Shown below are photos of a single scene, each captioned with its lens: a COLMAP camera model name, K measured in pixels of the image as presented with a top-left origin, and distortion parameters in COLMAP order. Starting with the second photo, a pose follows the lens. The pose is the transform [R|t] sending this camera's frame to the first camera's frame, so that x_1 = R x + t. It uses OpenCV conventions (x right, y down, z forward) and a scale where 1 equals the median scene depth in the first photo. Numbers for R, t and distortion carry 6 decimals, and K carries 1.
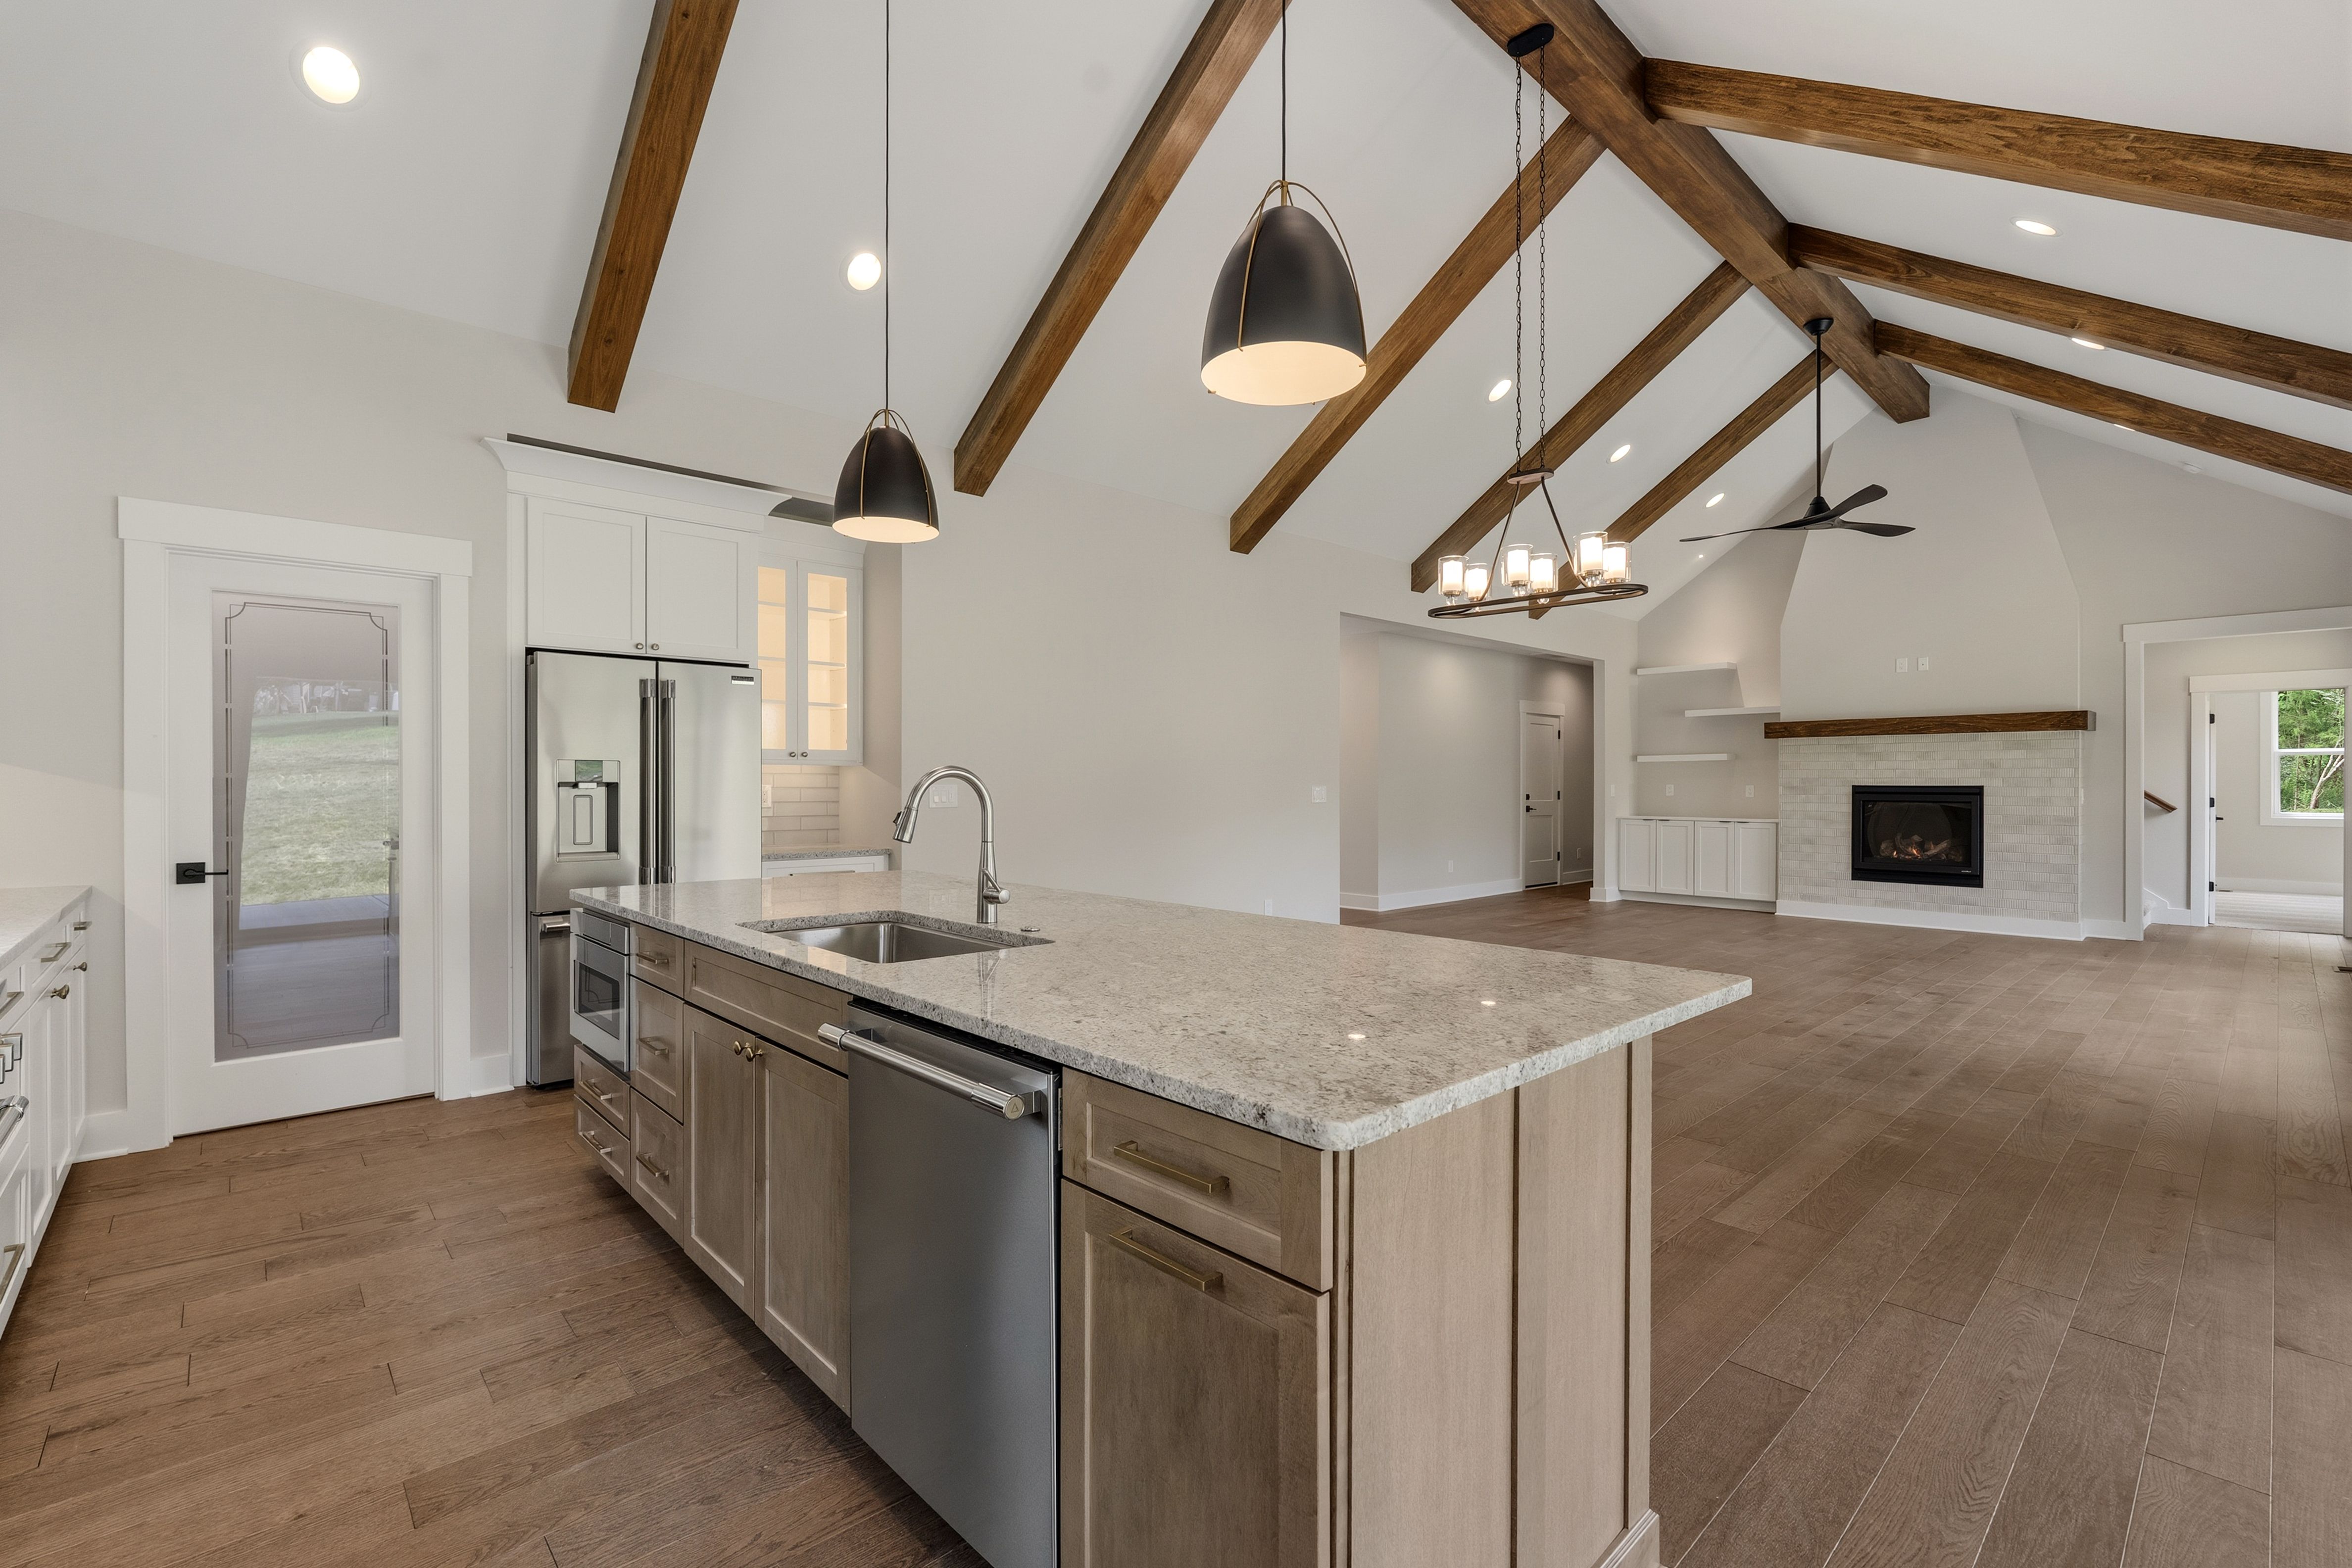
lens RADIAL K [[1033.3, 0, 1170.9], [0, 1033.3, 781.2], [0, 0, 1]] dist [0.000432, -0.001352]
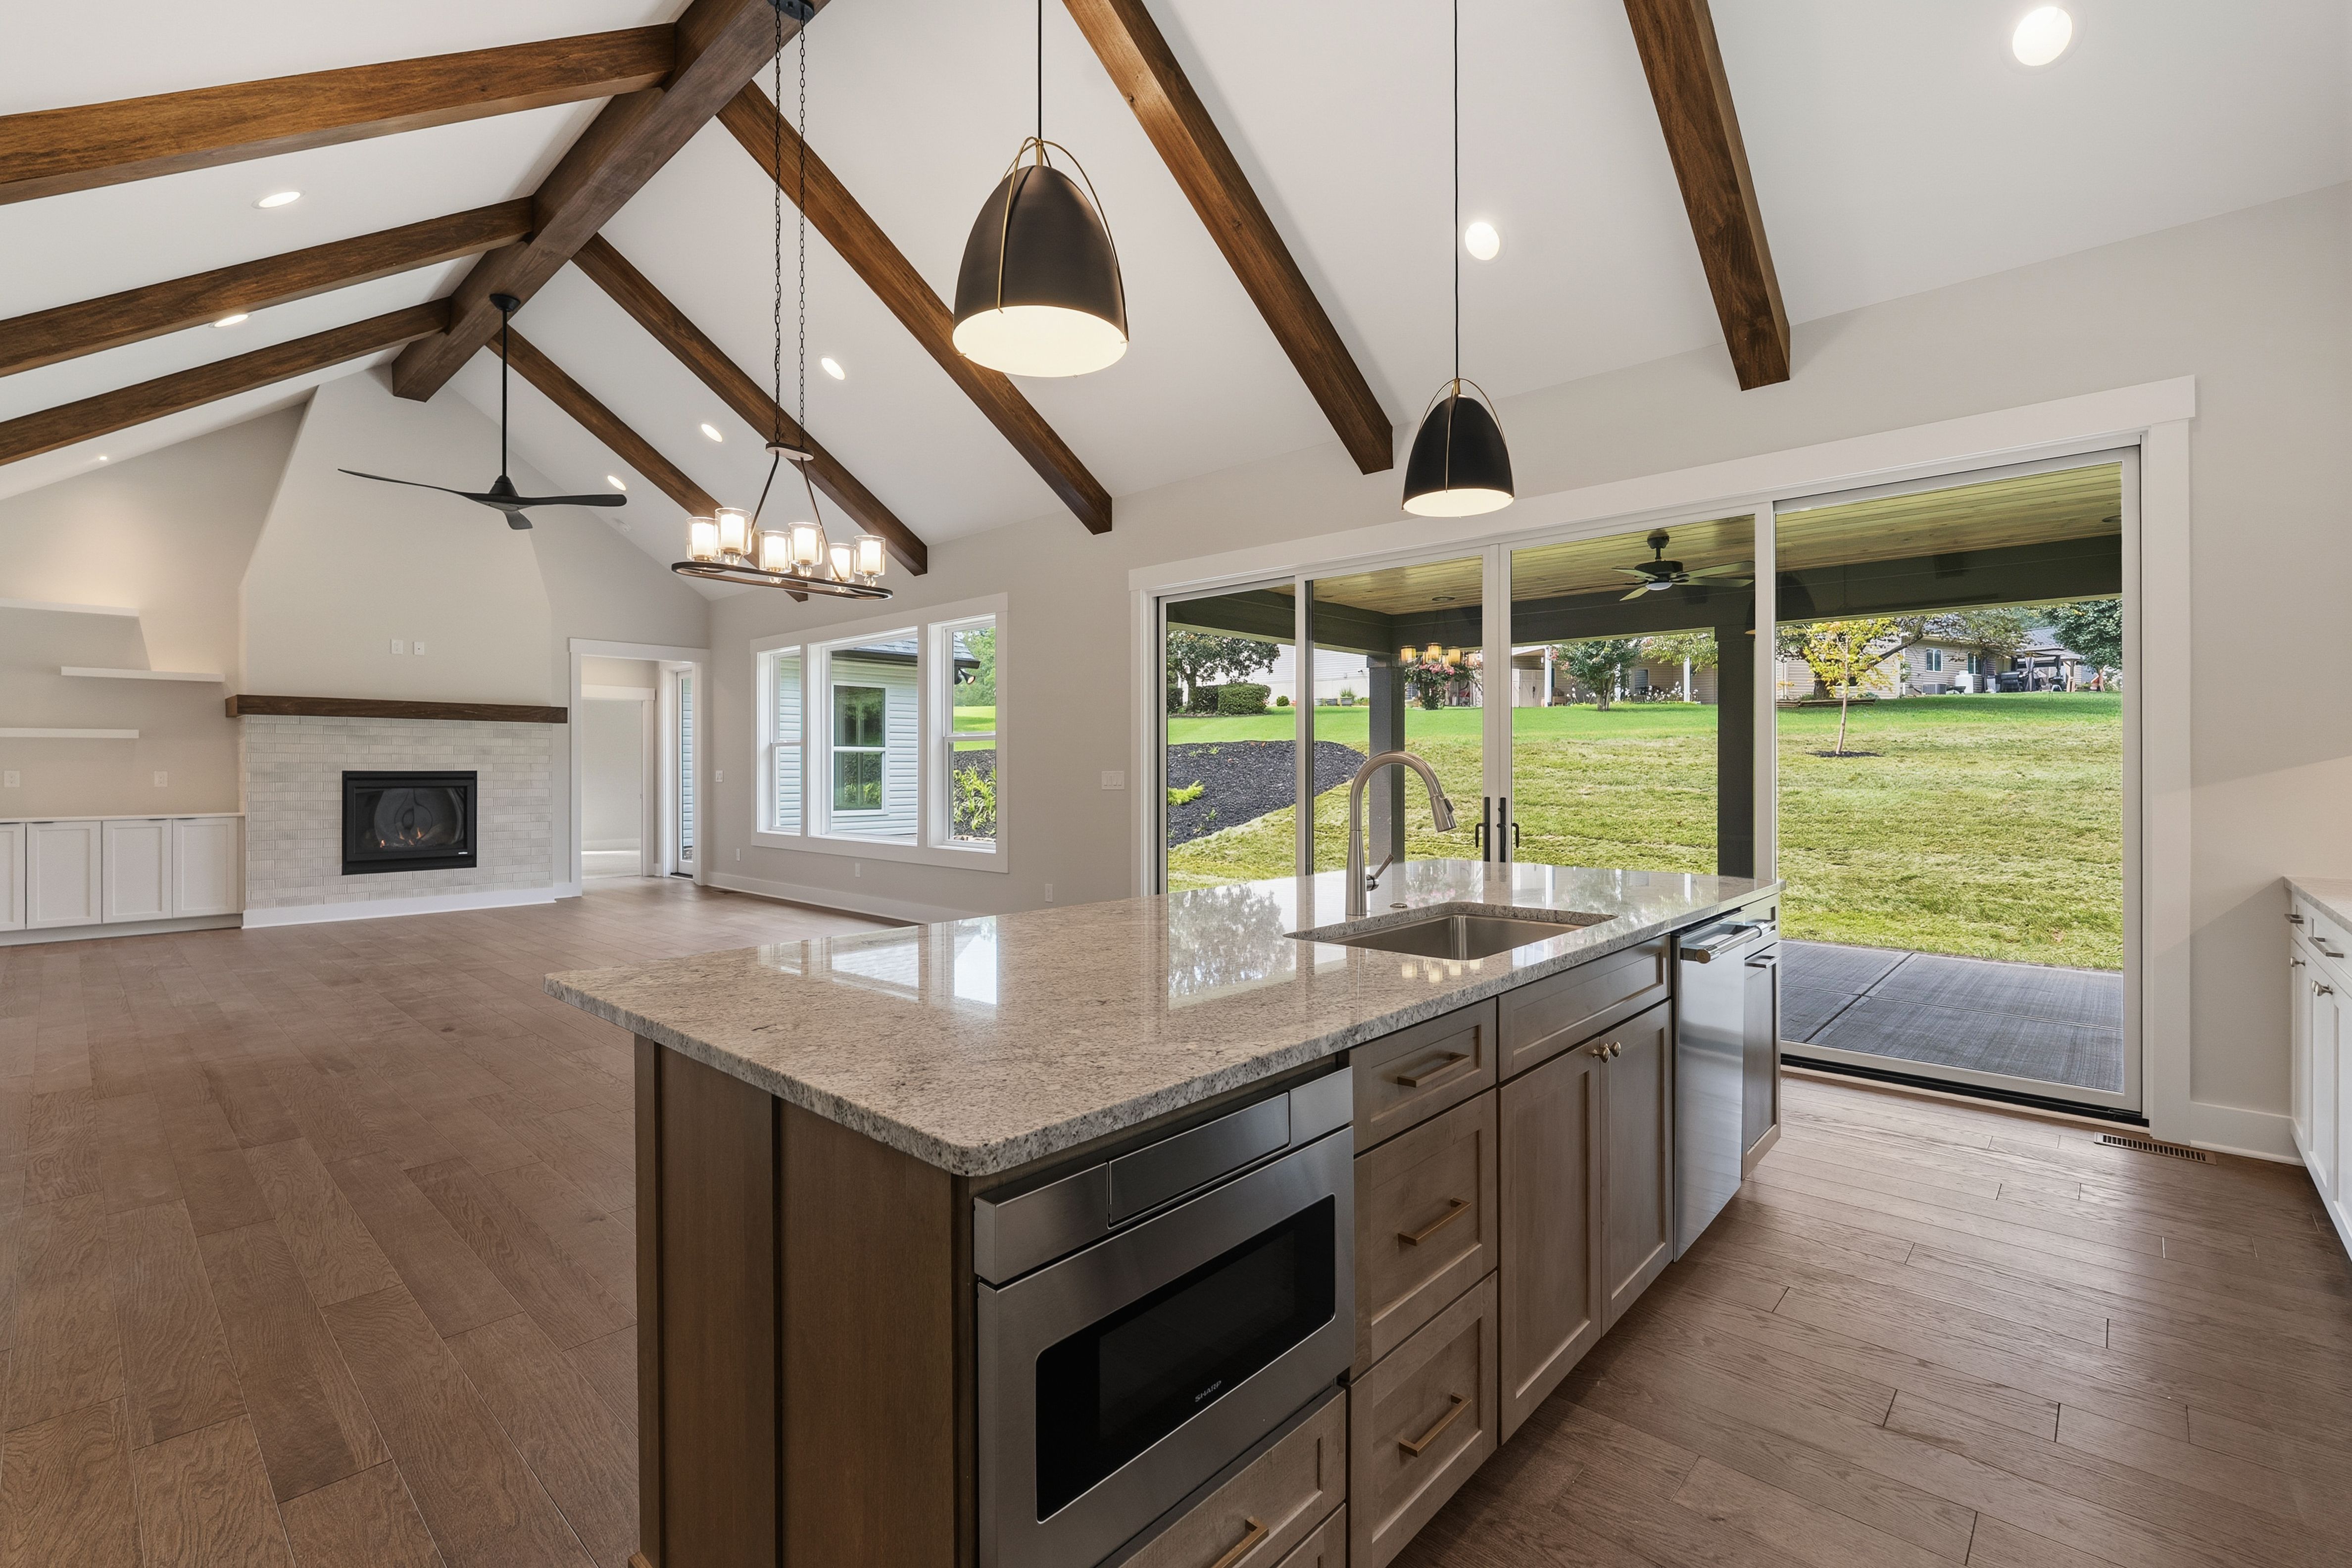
lens RADIAL K [[1033.3, 0, 1174.0], [0, 1033.3, 770.7], [0, 0, 1]] dist [0.000432, -0.001352]
pose [[-0.078621, -0.002027, 0.996903, -0.310589], [-0.000156, 0.999998, 0.002021, 0.001901], [-0.996905, 0.000003, -0.078621, 0.347568]]
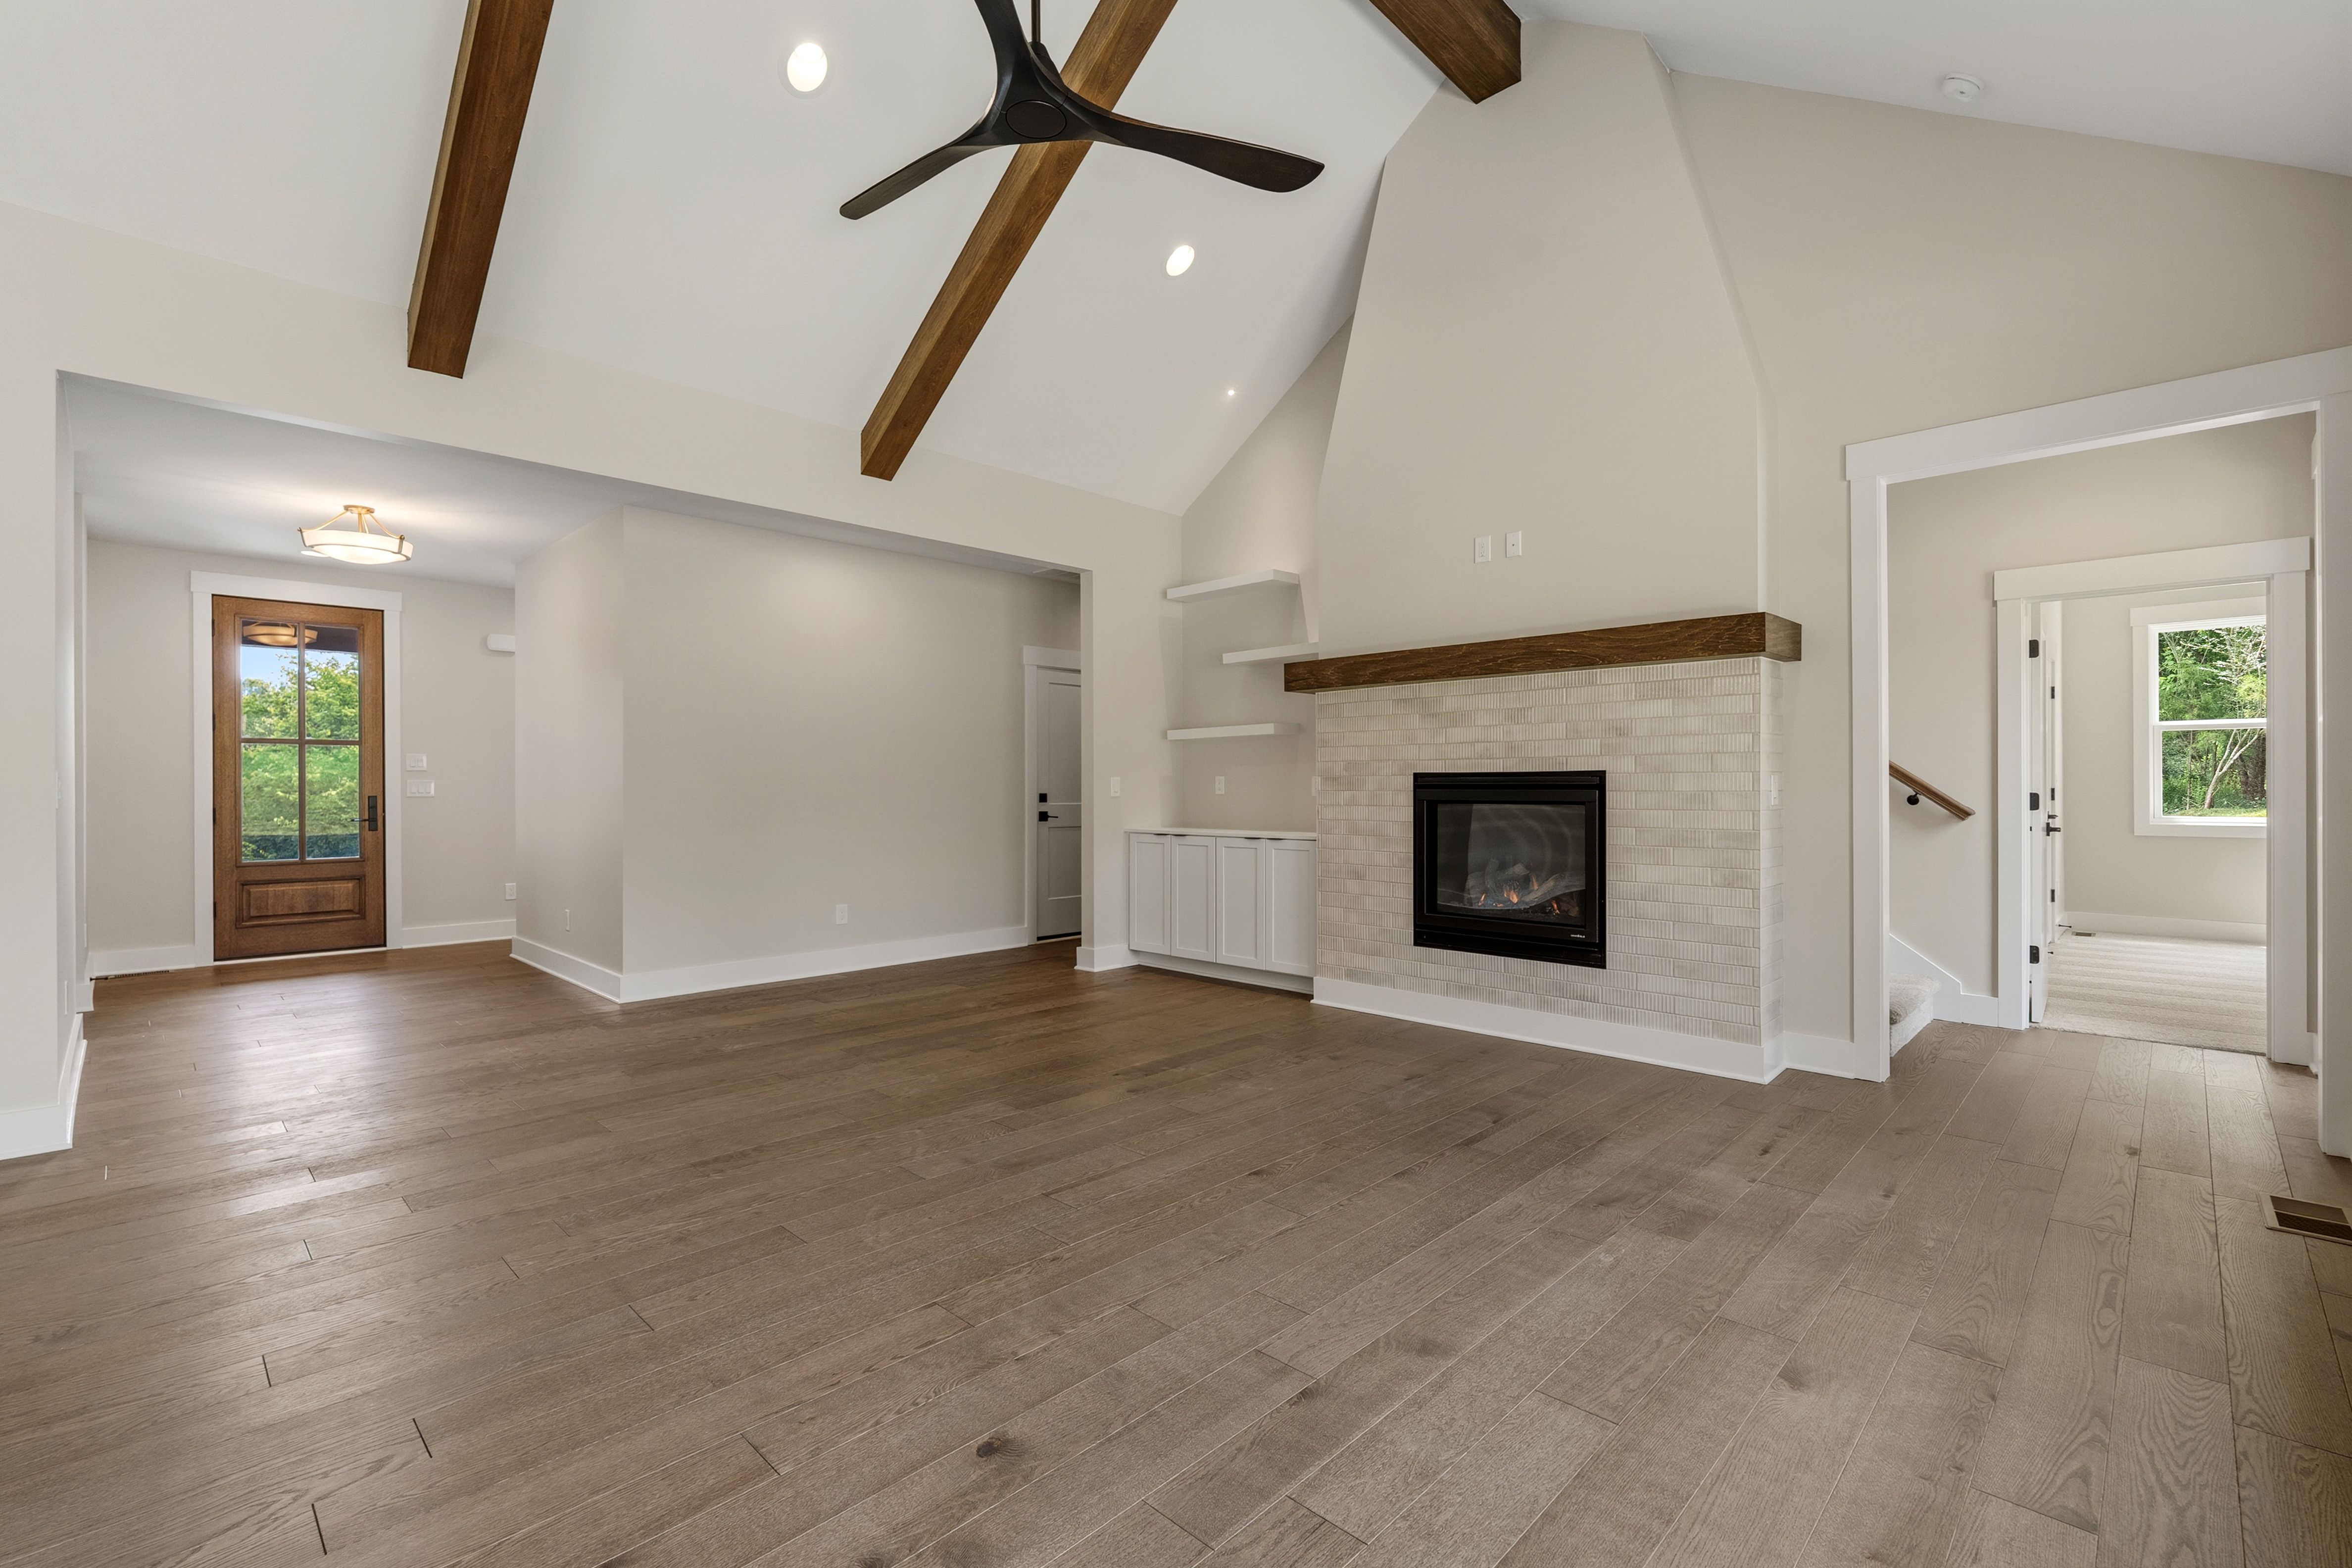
lens RADIAL K [[1033.3, 0, 1182.3], [0, 1033.3, 777.8], [0, 0, 1]] dist [0.000432, -0.001352]
pose [[0.998516, -0.003325, 0.054354, 0.515719], [0.003732, 0.999966, -0.007400, 0.010334], [-0.054328, 0.007592, 0.998494, 0.466531]]
